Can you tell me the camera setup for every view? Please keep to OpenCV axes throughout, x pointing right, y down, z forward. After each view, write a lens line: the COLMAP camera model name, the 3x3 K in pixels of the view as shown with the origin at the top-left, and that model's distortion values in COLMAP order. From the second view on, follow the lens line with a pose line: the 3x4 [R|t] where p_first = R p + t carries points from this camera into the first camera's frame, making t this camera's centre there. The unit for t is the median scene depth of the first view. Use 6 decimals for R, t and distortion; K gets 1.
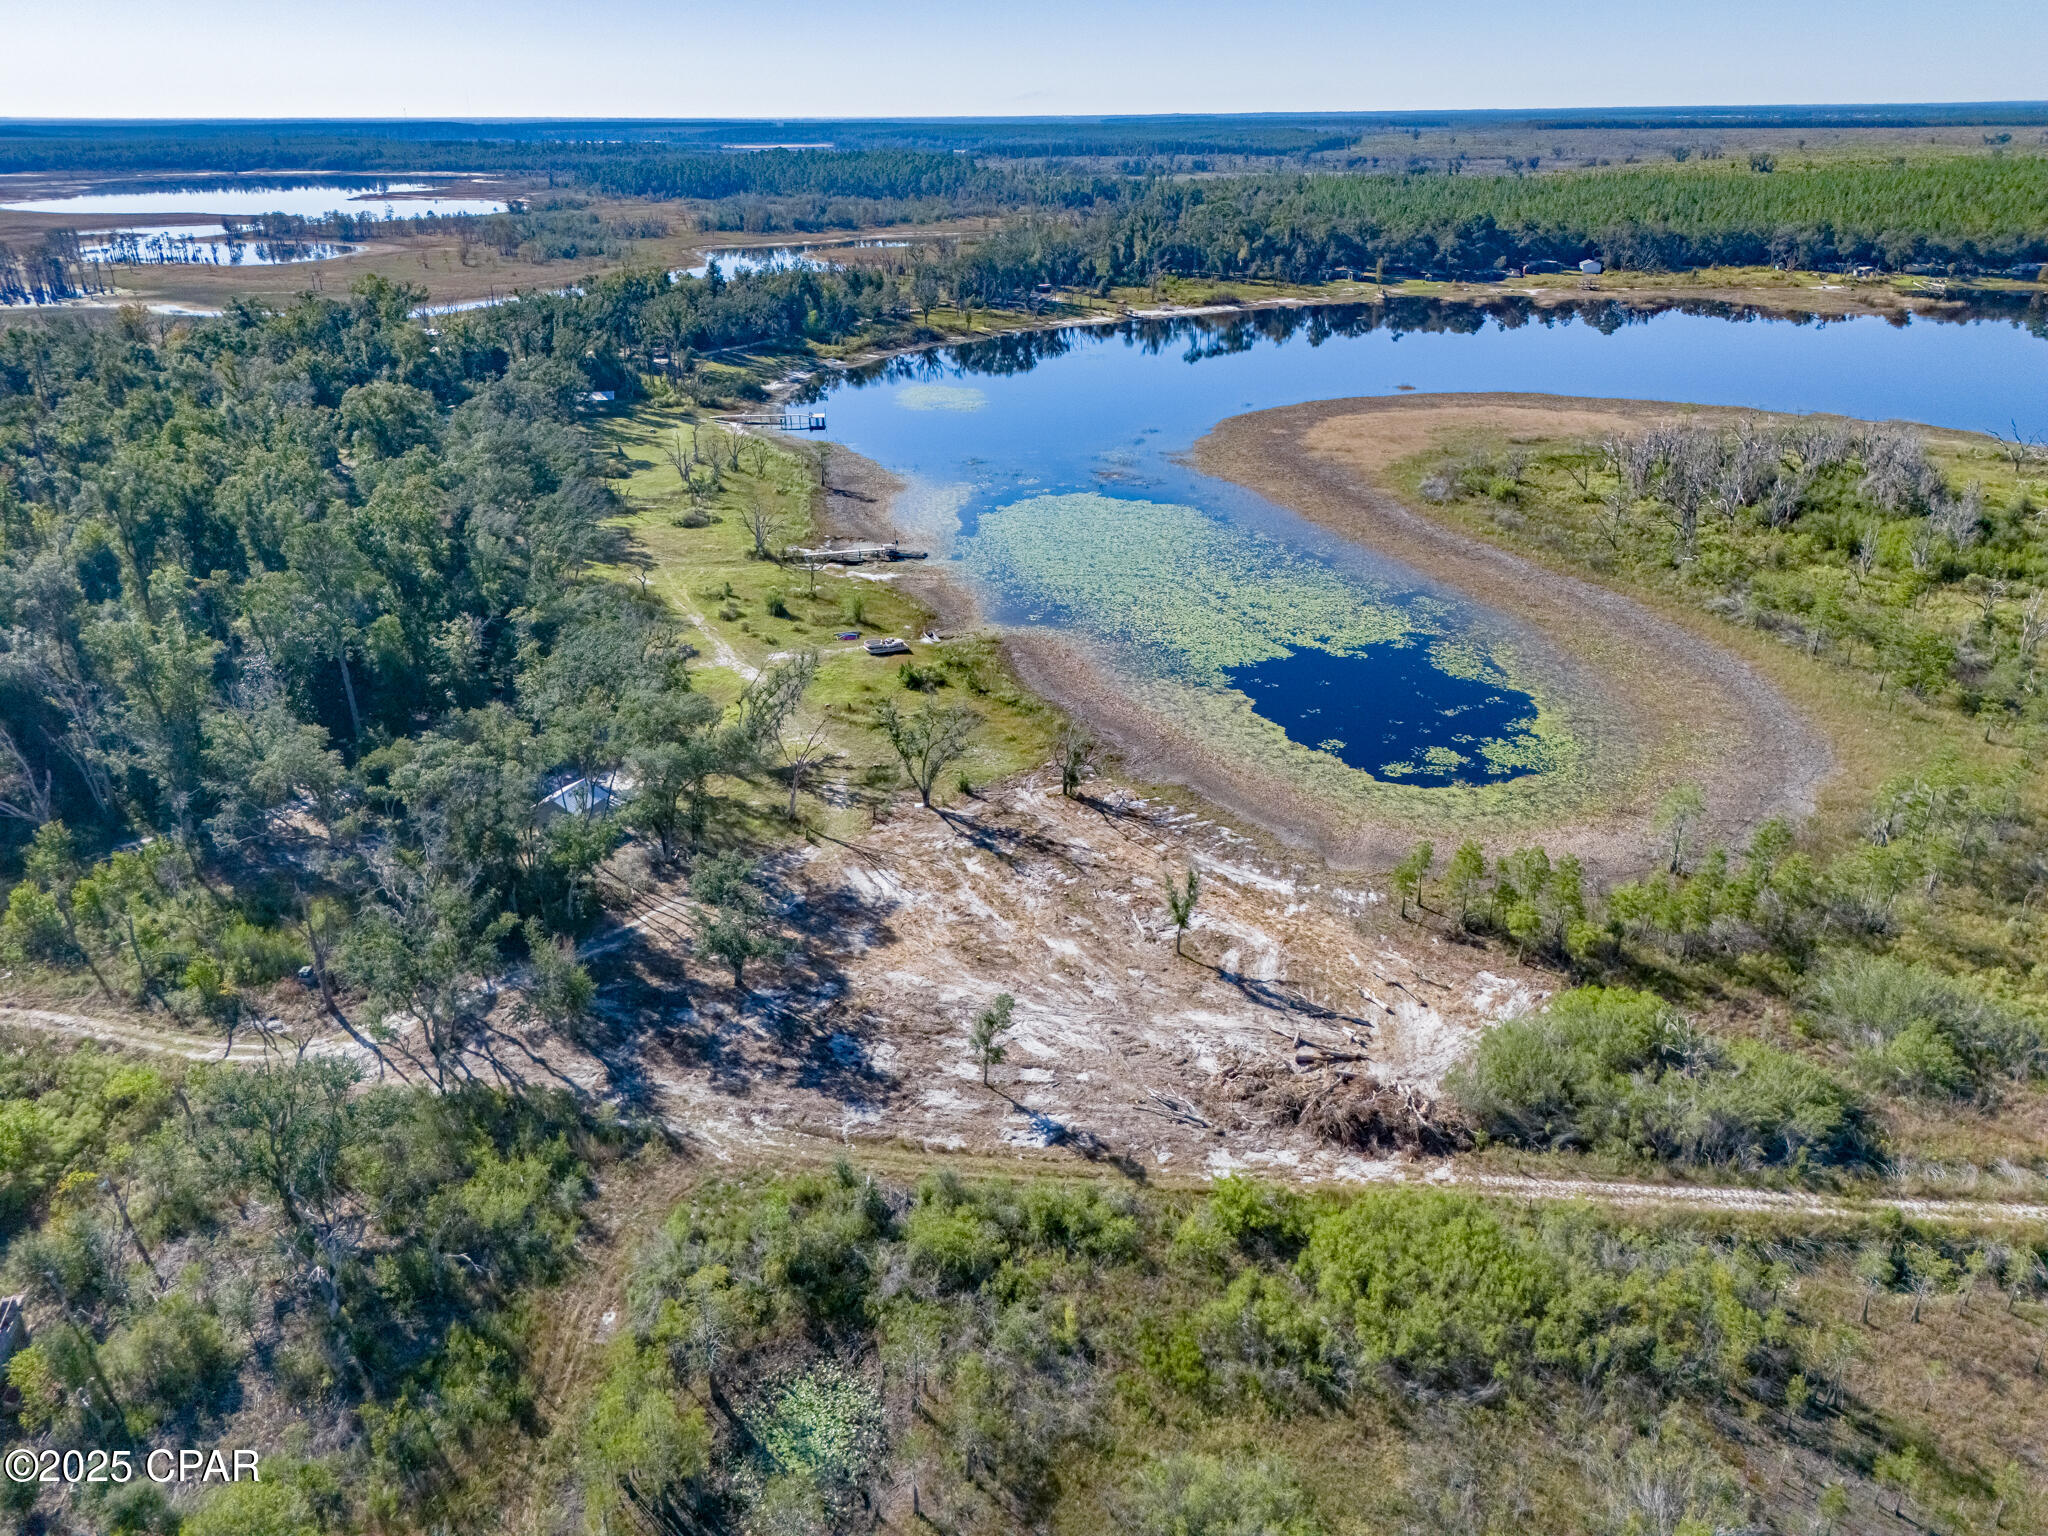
lens RADIAL K [[1504.2, 0, 1016.8], [0, 1504.2, 774.1], [0, 0, 1]] dist [0.060468, -0.049921]
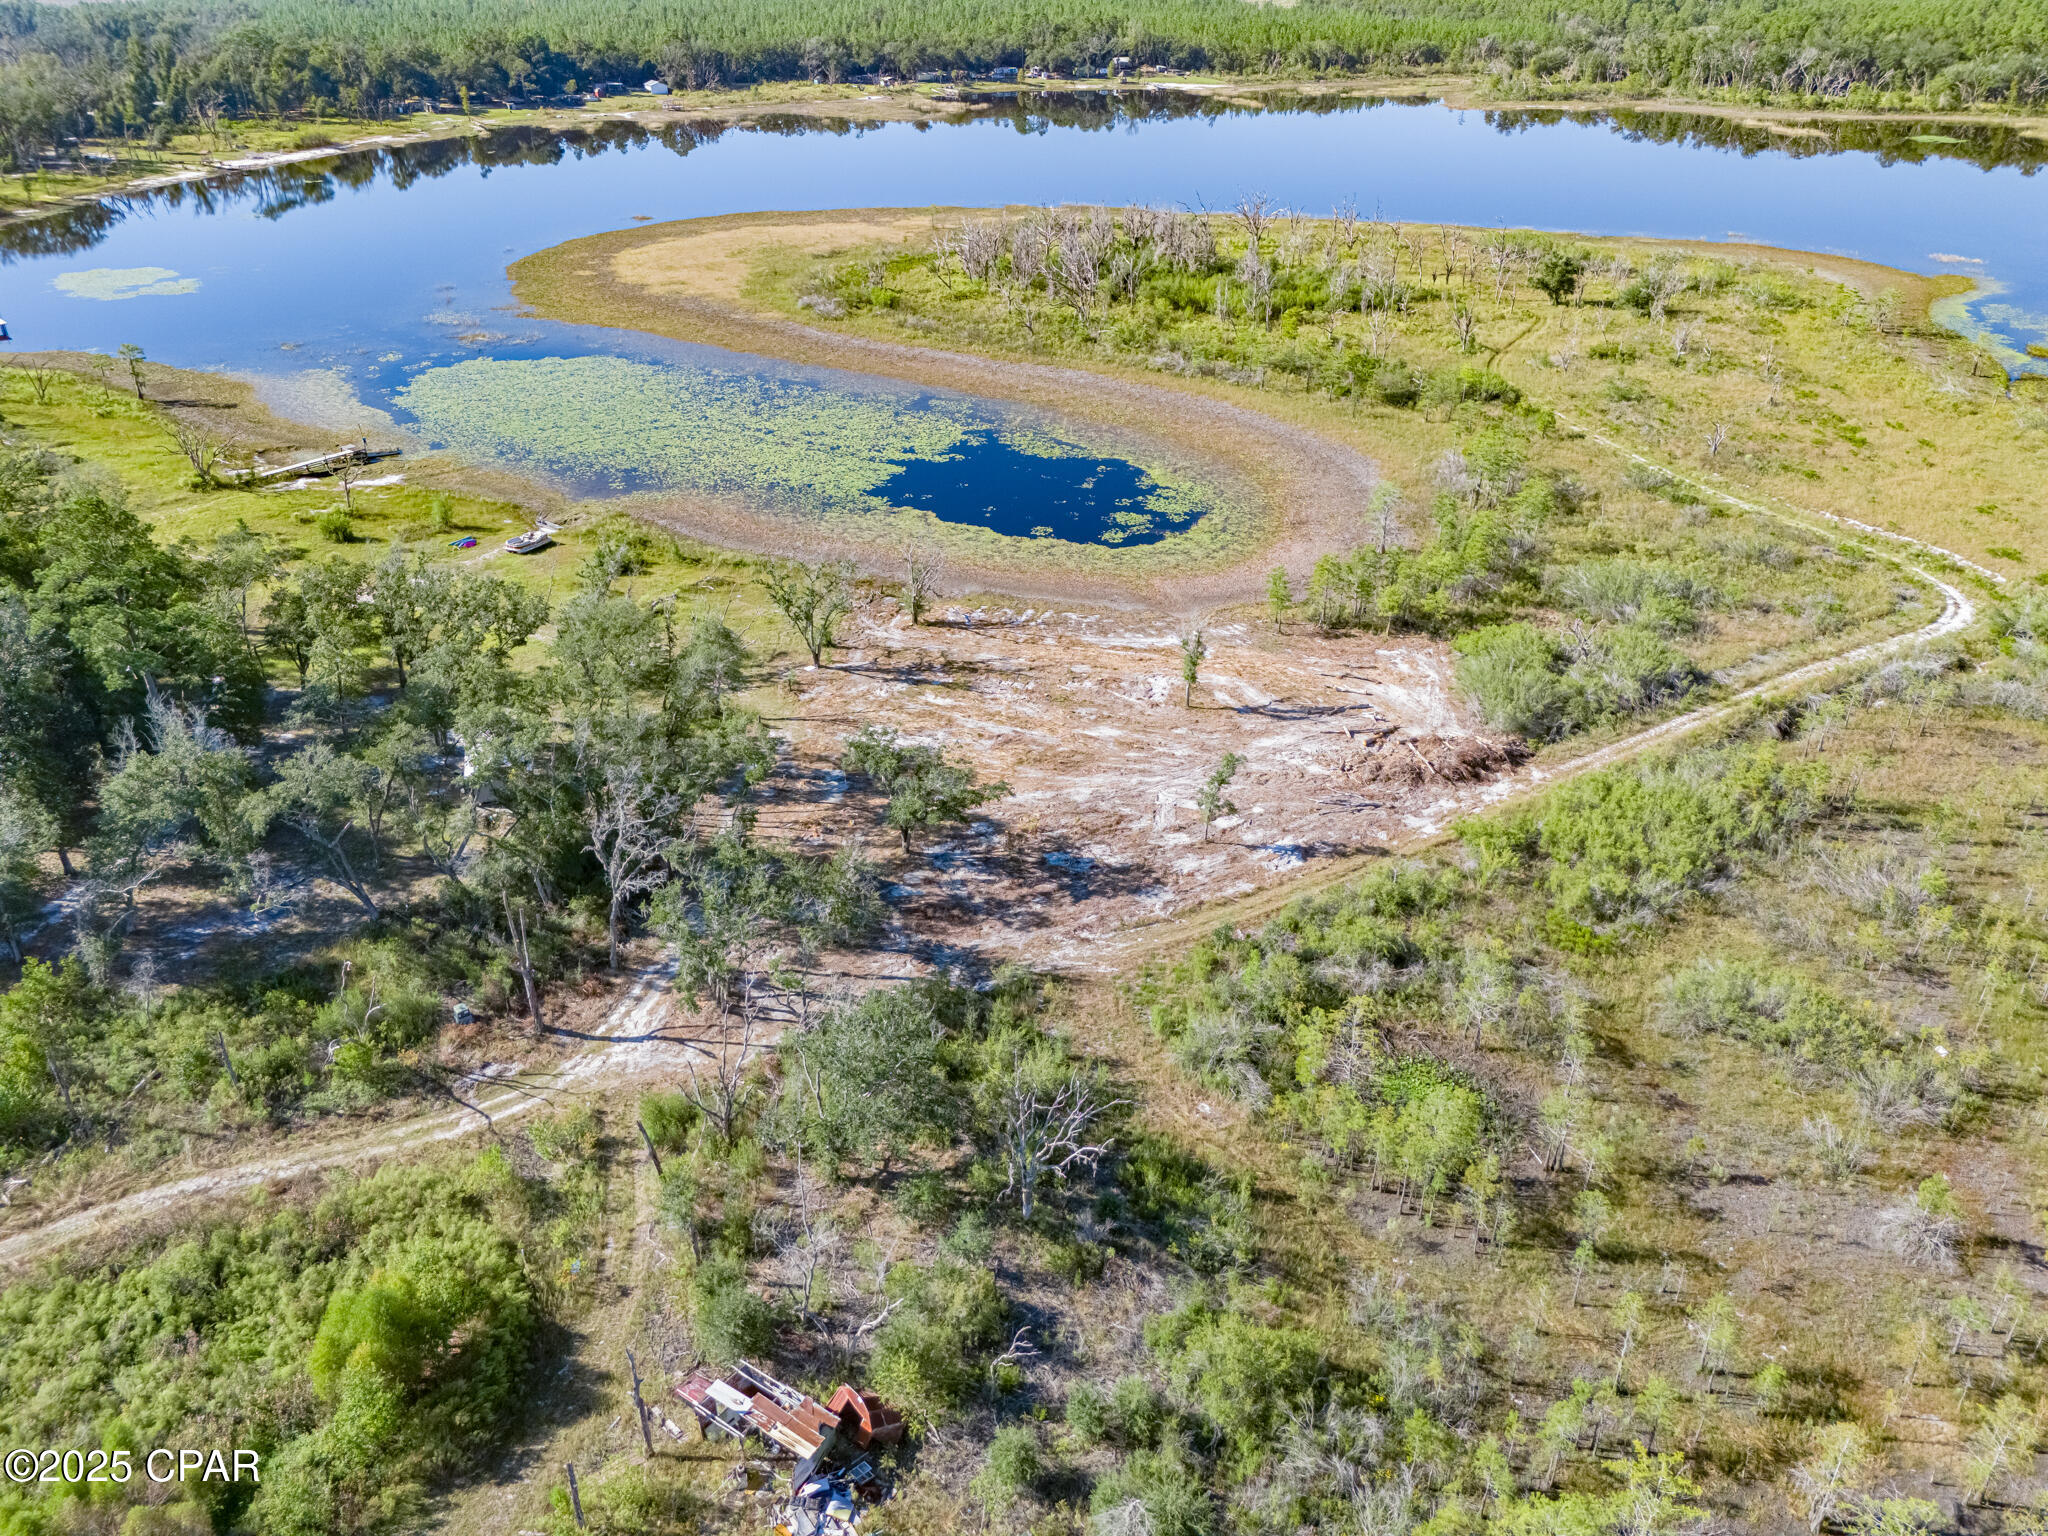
lens RADIAL K [[1517.5, 0, 1022.3], [0, 1517.5, 770.6], [0, 0, 1]] dist [0.064121, -0.051735]
pose [[0.780302, -0.298957, 0.549321, -0.547644], [0.247901, 0.954250, 0.167192, -0.048730], [-0.574172, 0.005717, 0.818714, 0.122571]]
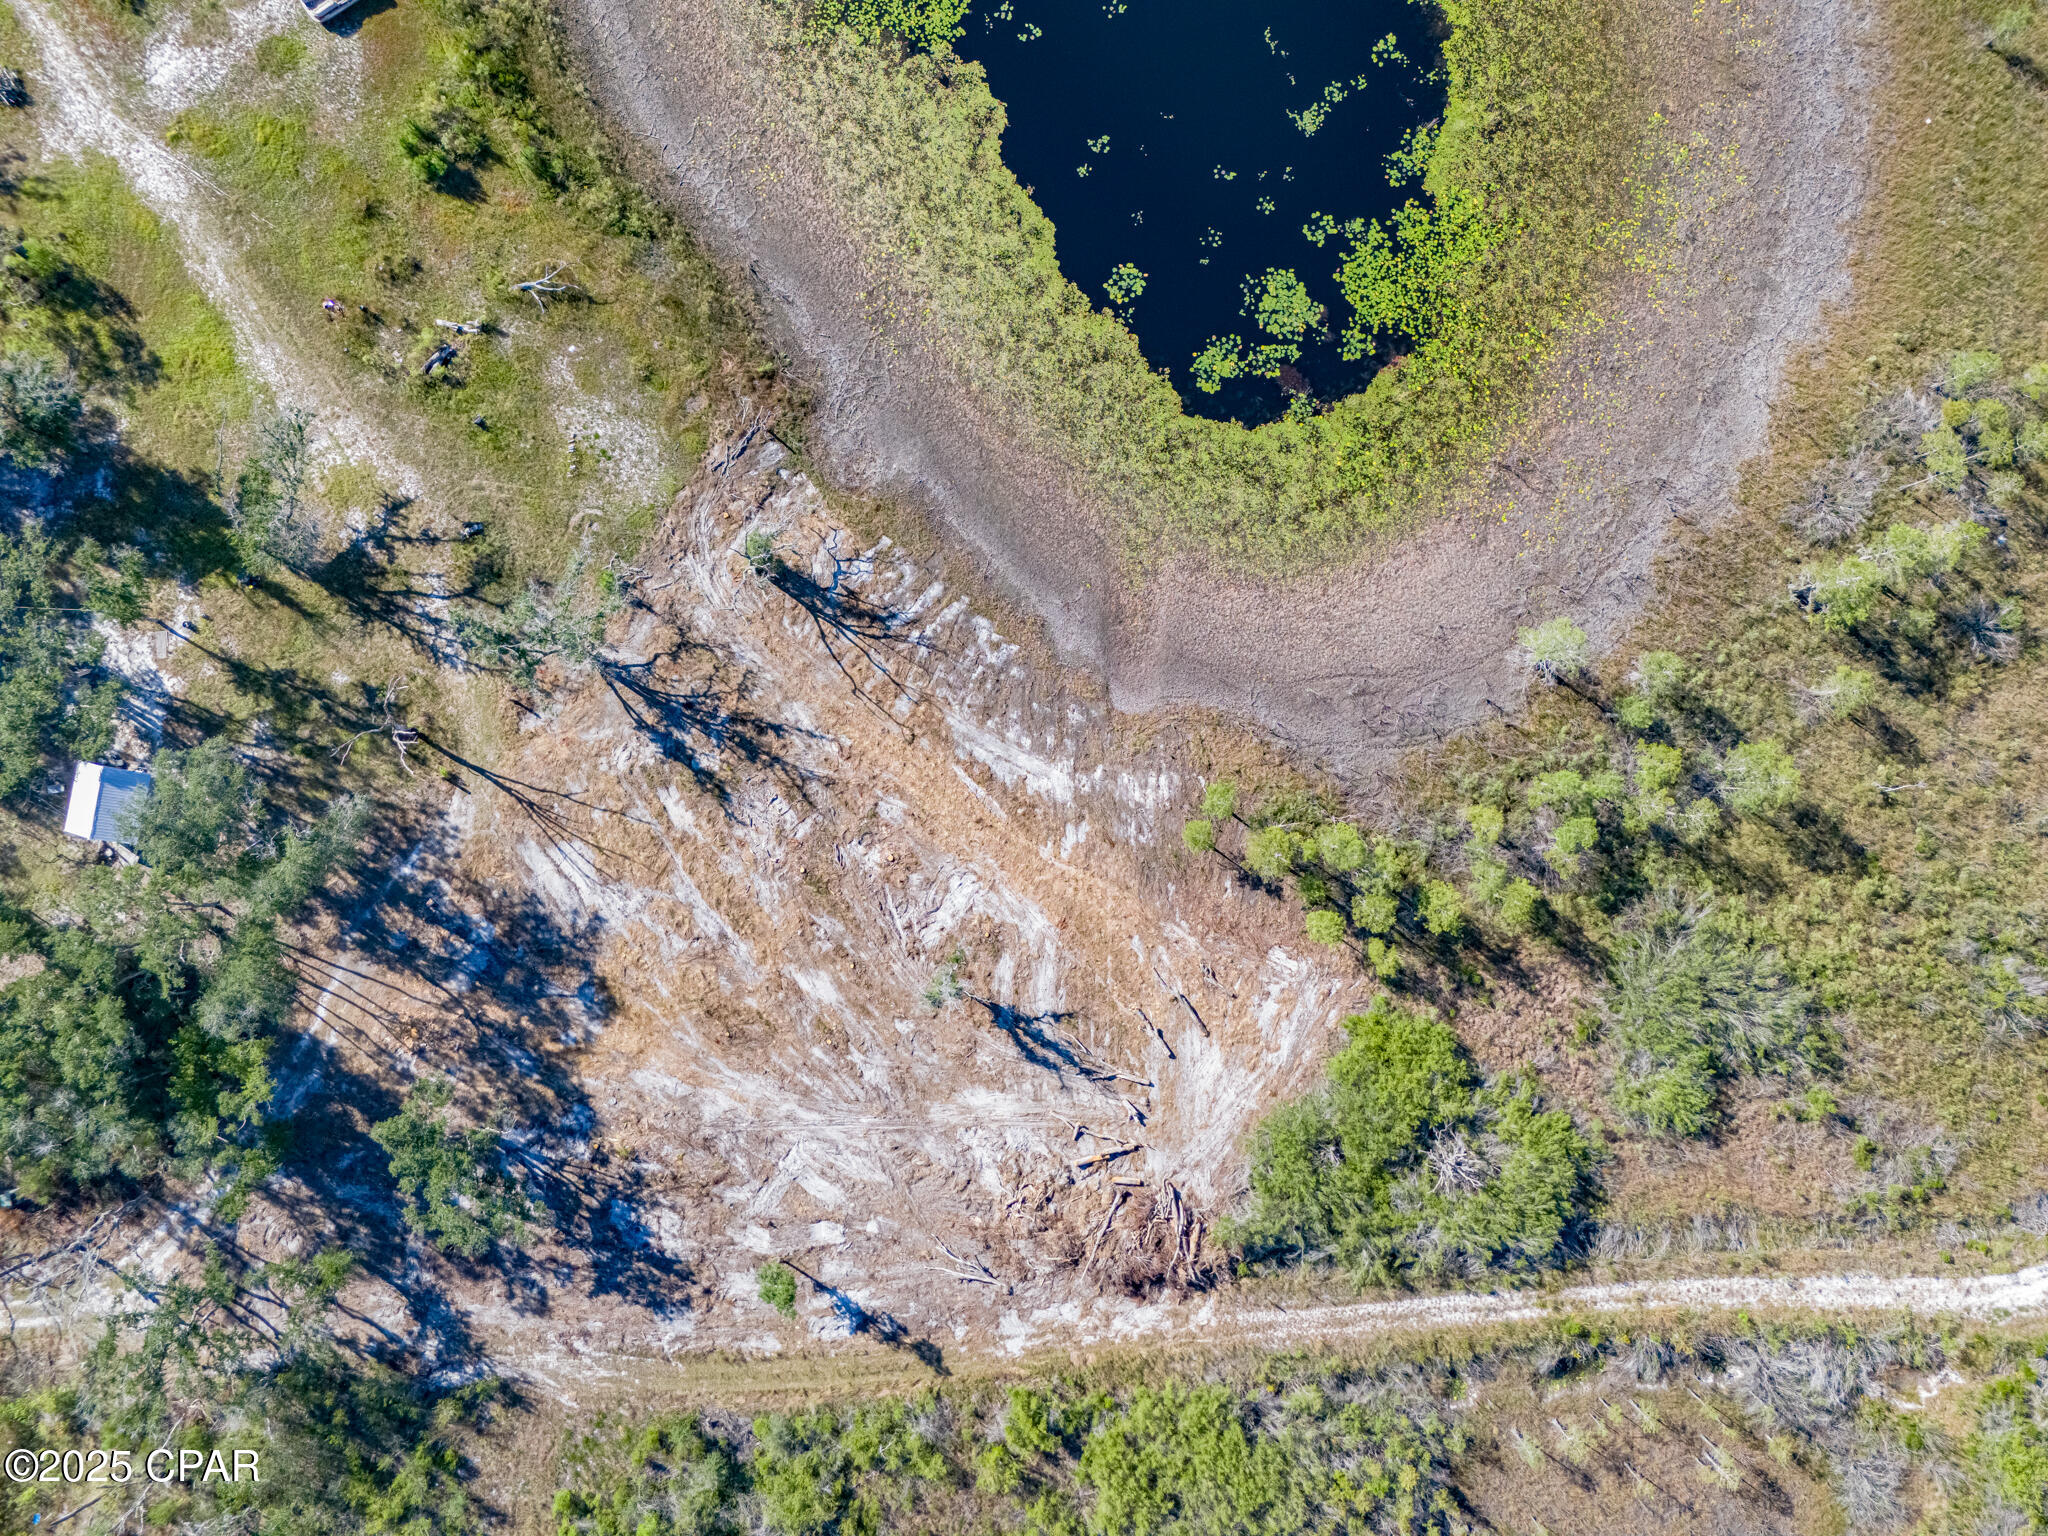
lens RADIAL K [[1517.5, 0, 1022.3], [0, 1517.5, 770.6], [0, 0, 1]] dist [0.064121, -0.051735]
pose [[0.984641, -0.174451, 0.006998, 0.145556], [0.062568, 0.390005, 0.918684, -0.659674], [-0.162994, -0.904136, 0.394930, 0.651658]]
